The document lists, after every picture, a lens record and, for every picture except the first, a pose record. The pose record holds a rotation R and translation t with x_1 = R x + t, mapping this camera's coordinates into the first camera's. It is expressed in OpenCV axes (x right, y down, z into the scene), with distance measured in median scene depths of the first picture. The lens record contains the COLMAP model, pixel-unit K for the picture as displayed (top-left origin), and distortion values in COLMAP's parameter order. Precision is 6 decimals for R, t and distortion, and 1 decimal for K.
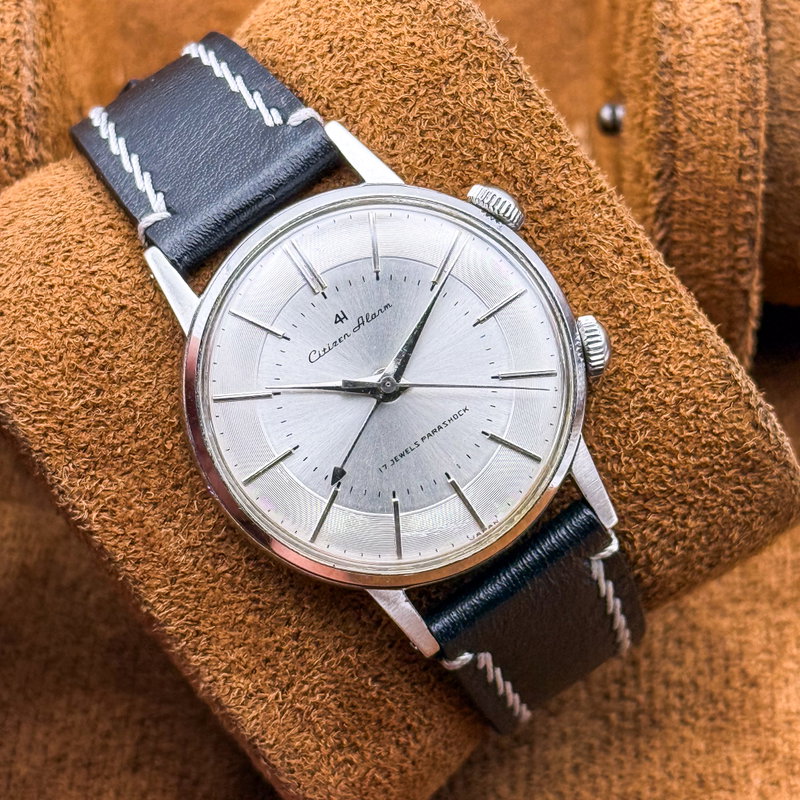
lens RADIAL K [[2995.0, 0, 400.0], [0, 2995.0, 400.0], [0, 0, 1]] dist [0.059371, 2.332294]
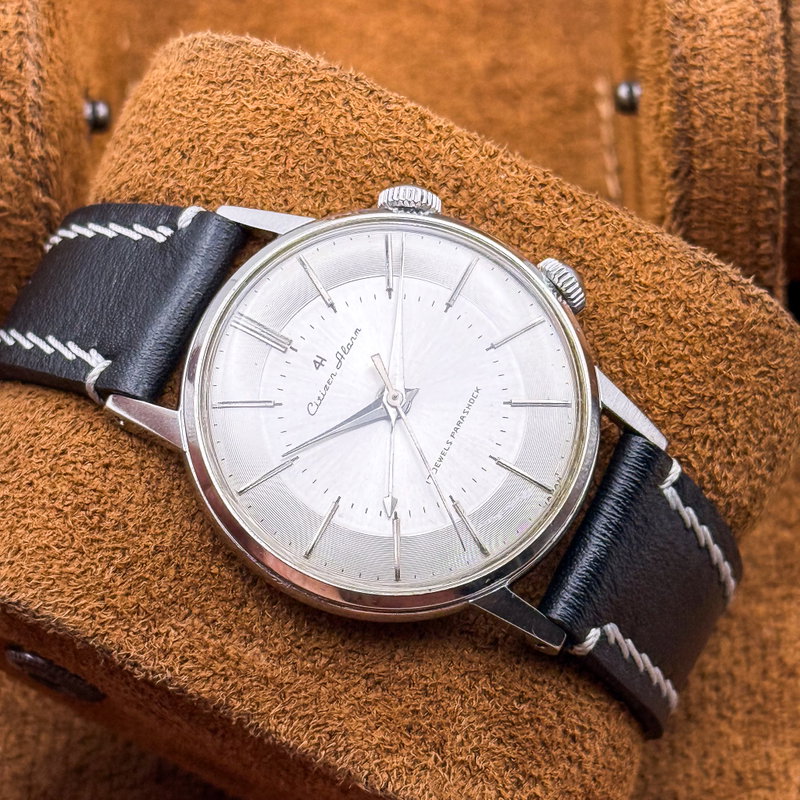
lens RADIAL K [[2995.0, 0, 400.0], [0, 2995.0, 400.0], [0, 0, 1]] dist [0.059371, 2.332294]
pose [[0.892131, -0.436916, 0.114919, -0.109291], [0.451175, 0.874760, -0.176739, 0.160603], [-0.023307, 0.209523, 0.977526, 0.057968]]
